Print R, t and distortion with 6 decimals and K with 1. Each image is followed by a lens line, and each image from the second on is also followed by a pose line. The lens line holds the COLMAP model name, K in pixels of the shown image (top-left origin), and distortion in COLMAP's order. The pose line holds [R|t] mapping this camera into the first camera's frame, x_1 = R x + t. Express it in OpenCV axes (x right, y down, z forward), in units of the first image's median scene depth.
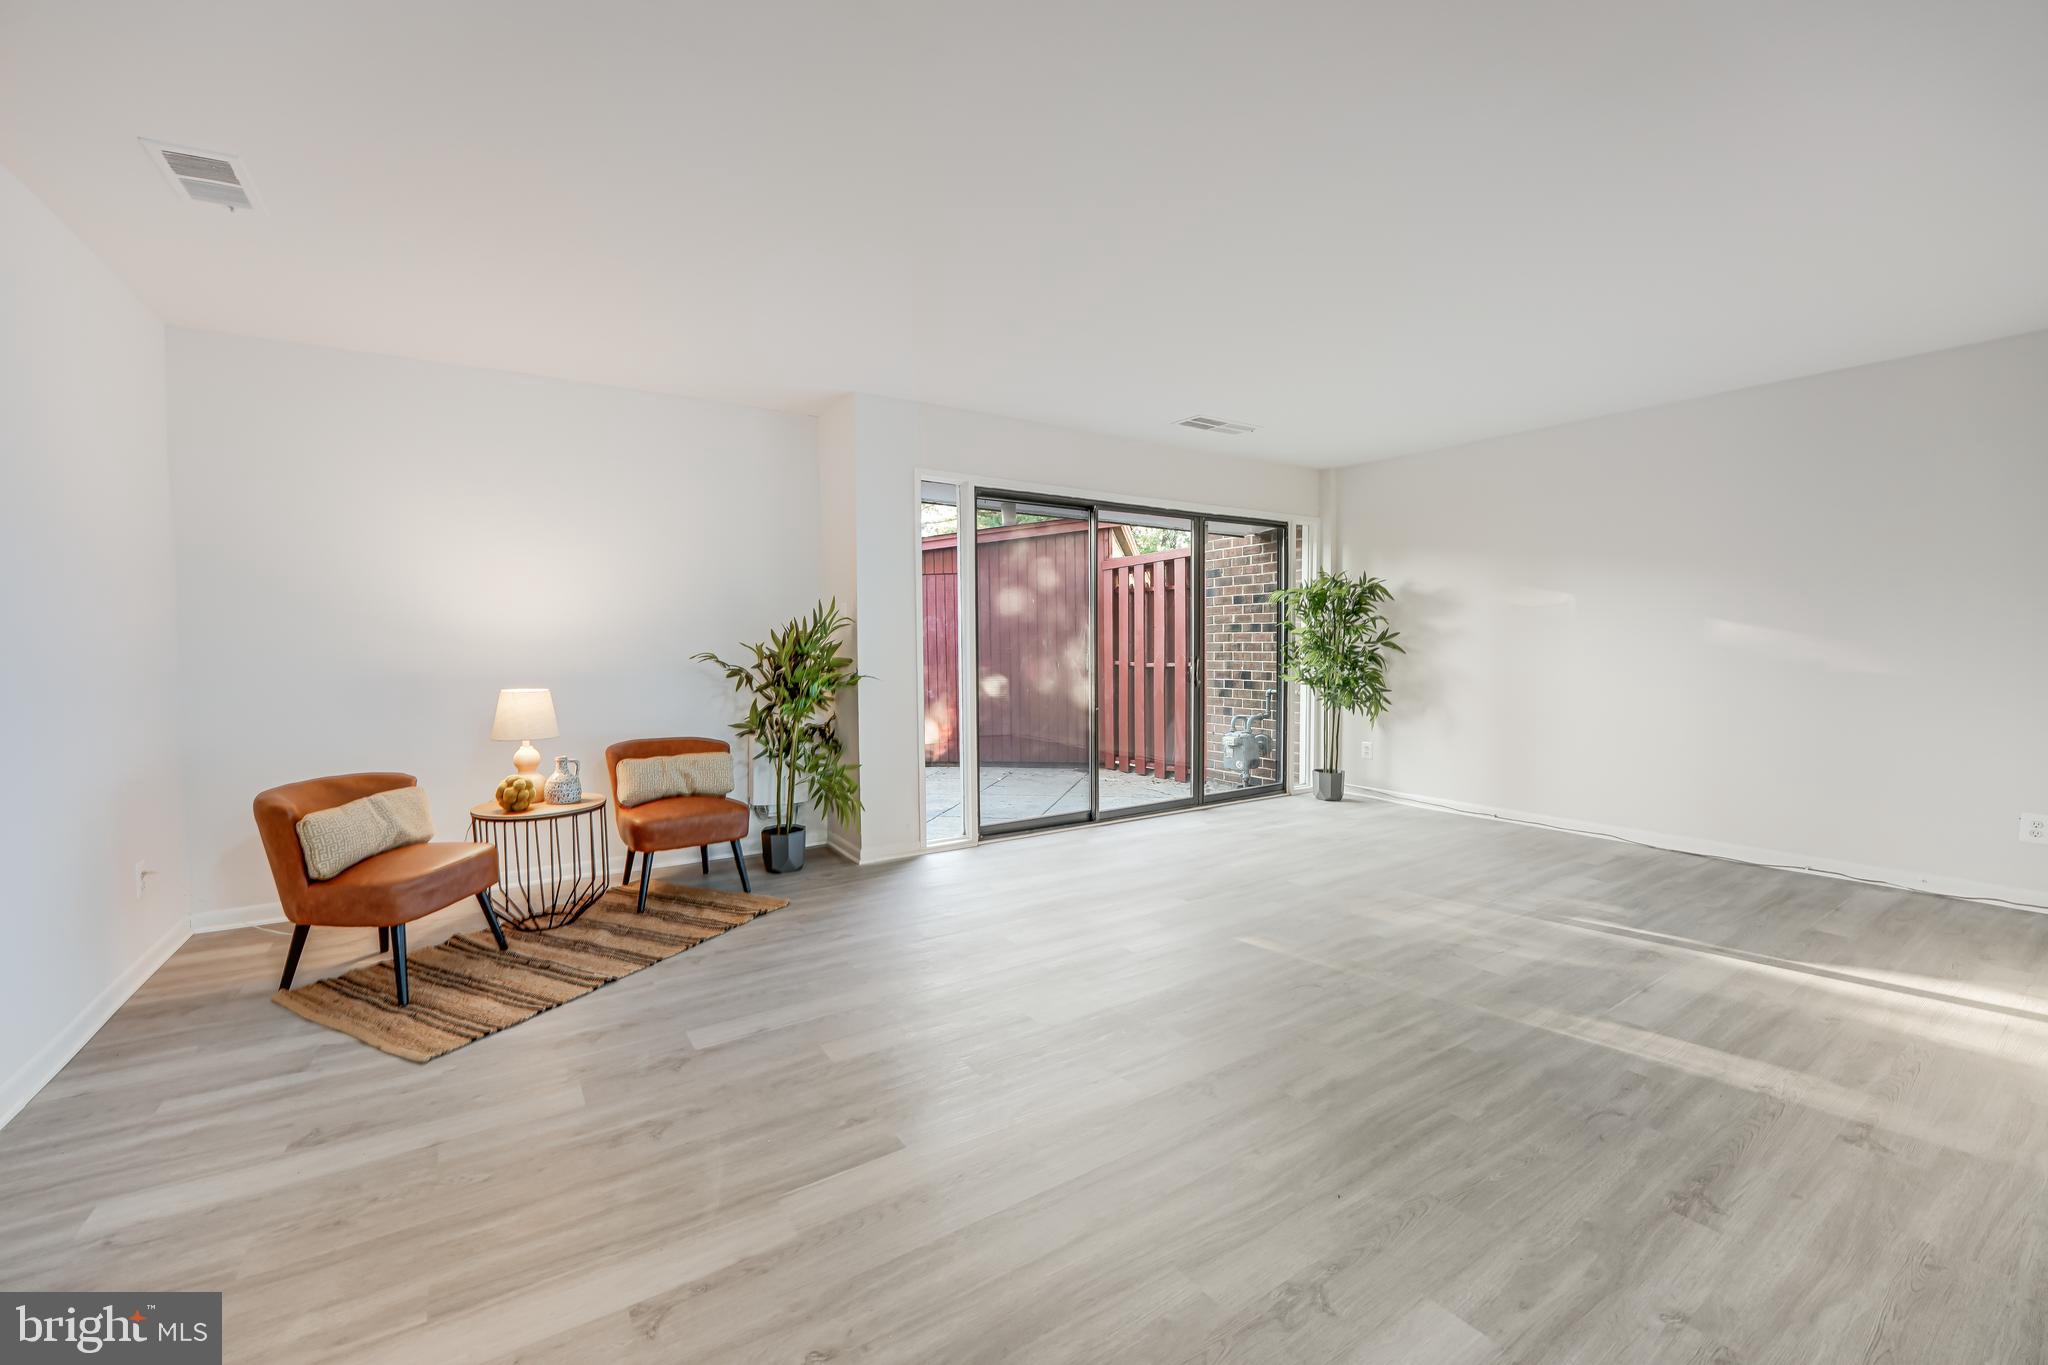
lens RADIAL K [[828.4, 0, 1021.3], [0, 828.4, 638.3], [0, 0, 1]] dist [-0.000352, -0.006234]
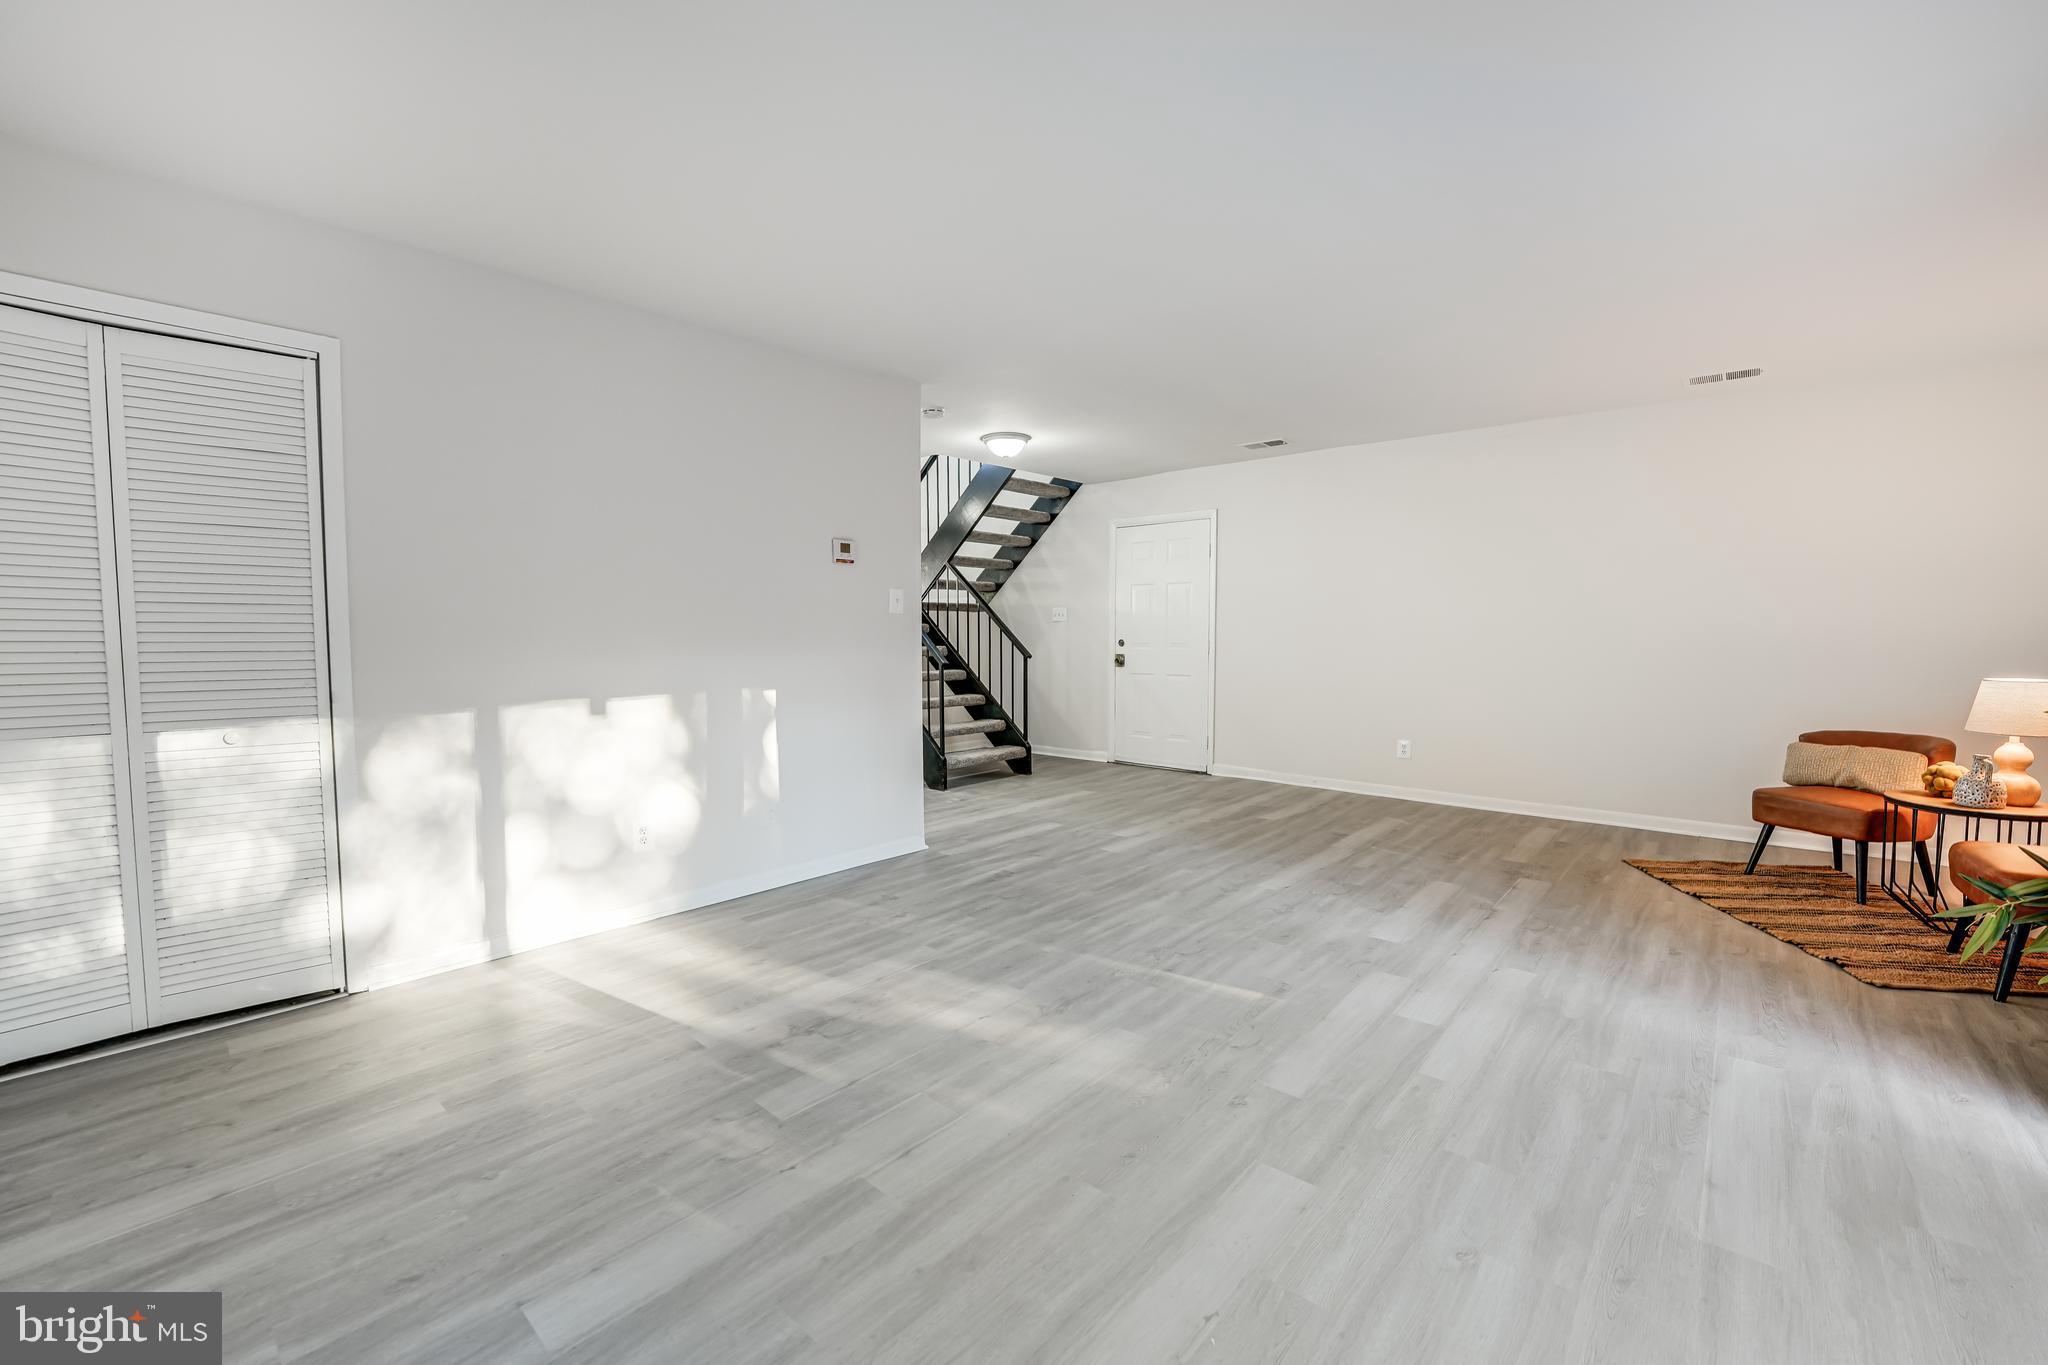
lens RADIAL K [[830.6, 0, 1024.8], [0, 830.6, 677.0], [0, 0, 1]] dist [-0.020081, 0.000113]
pose [[-0.965926, 0.020319, -0.258018, 0.933063], [0.006937, 0.998588, 0.052667, 0.010400], [0.258724, 0.049082, -0.964704, 2.226709]]
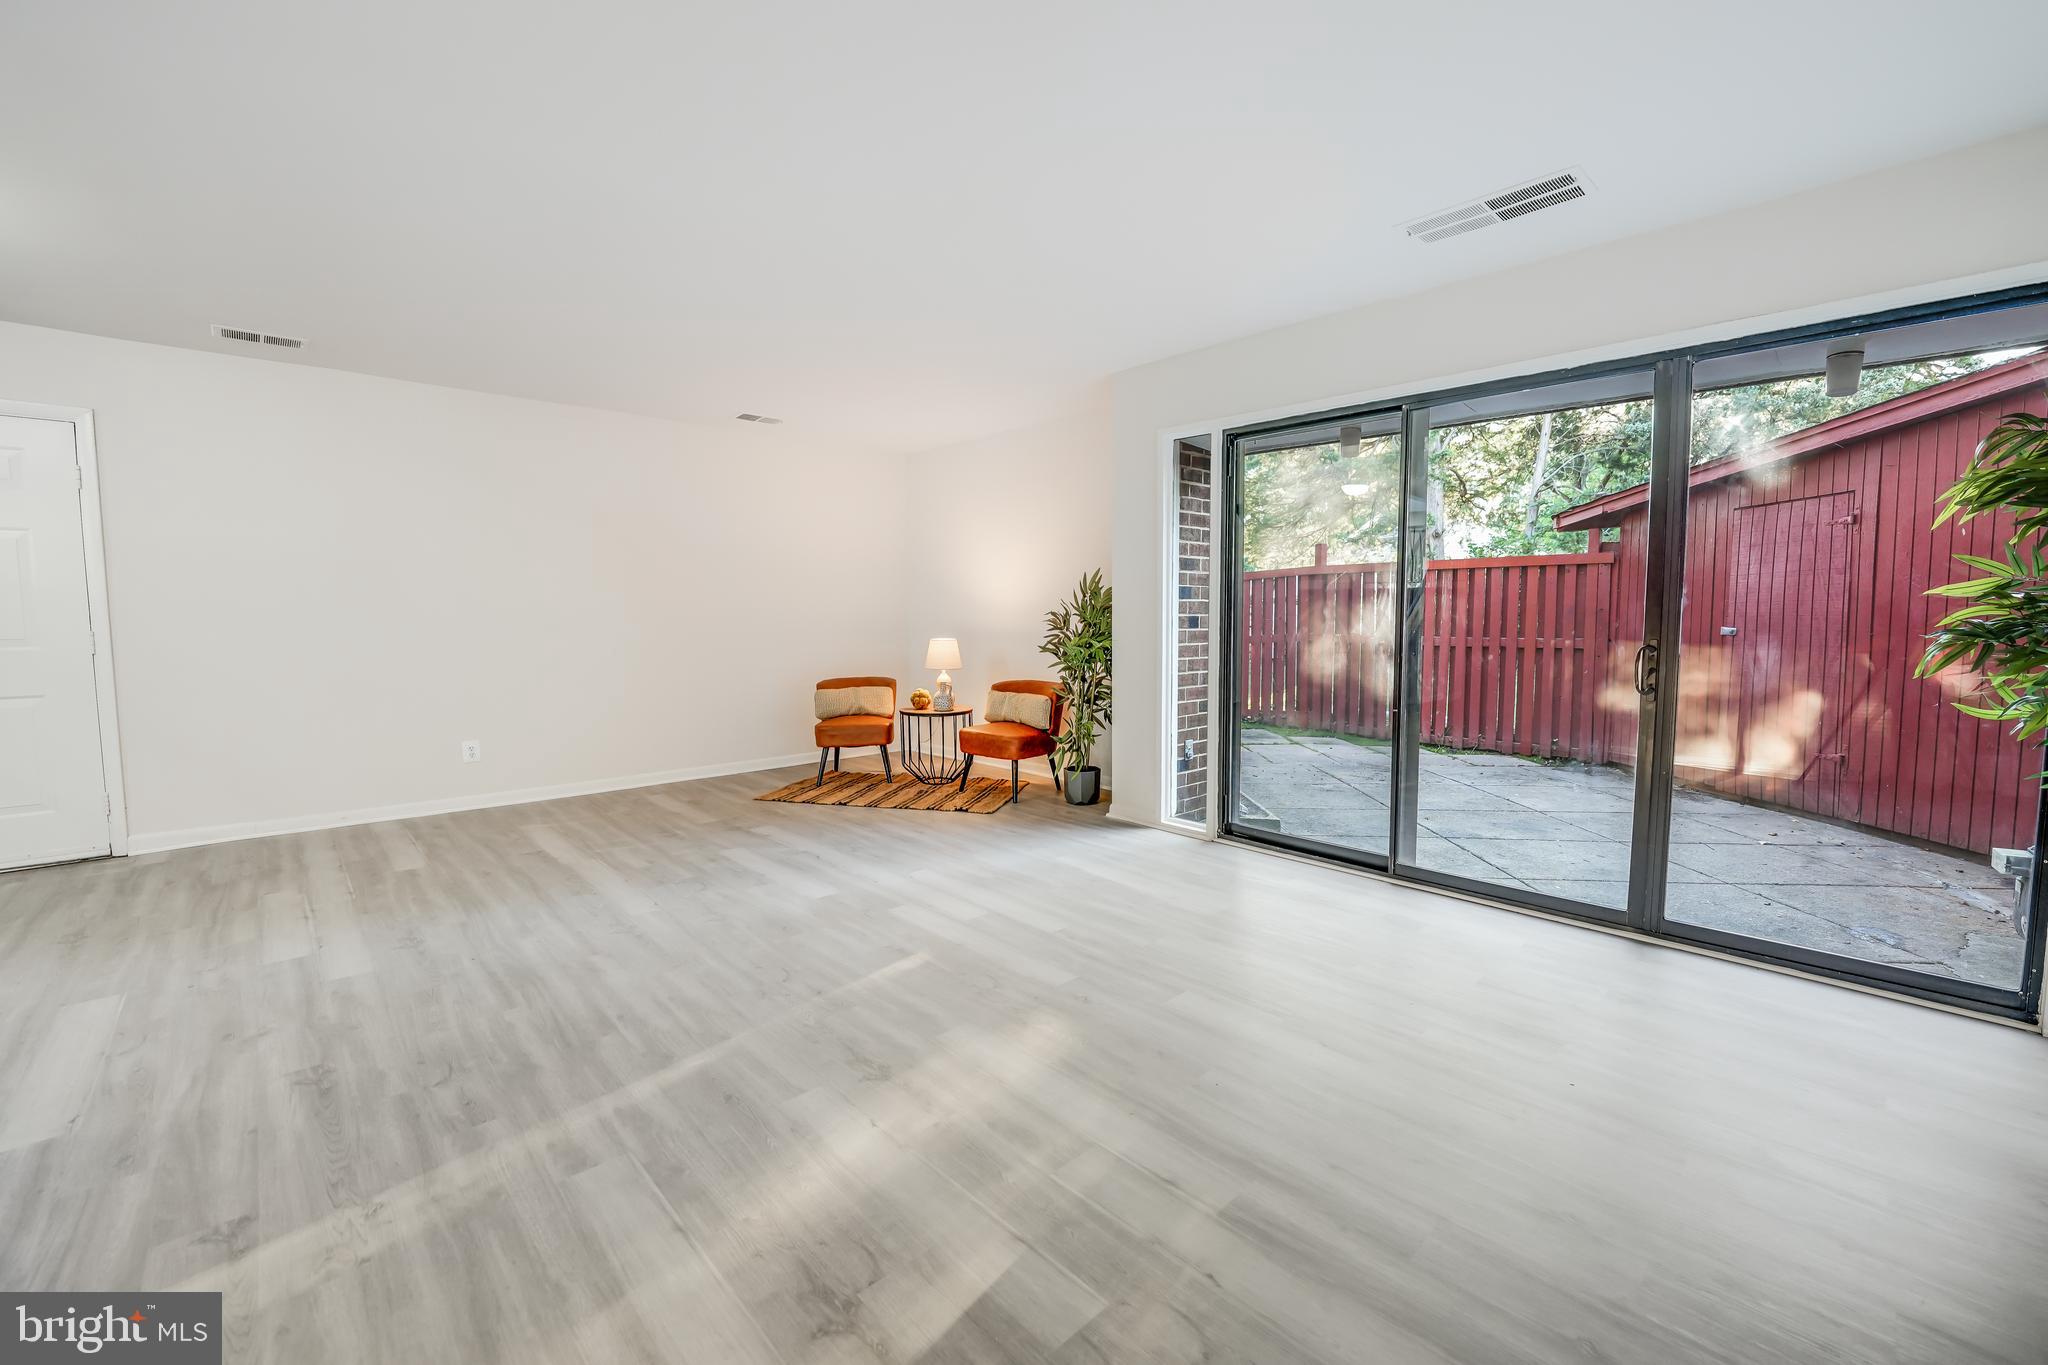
lens RADIAL K [[830.6, 0, 1024.8], [0, 830.6, 677.0], [0, 0, 1]] dist [-0.020081, 0.000113]
pose [[0.158860, 0.080607, -0.984005, 1.465032], [0.008206, 0.996519, 0.082957, 0.008072], [0.987267, -0.021253, 0.157645, 1.284525]]
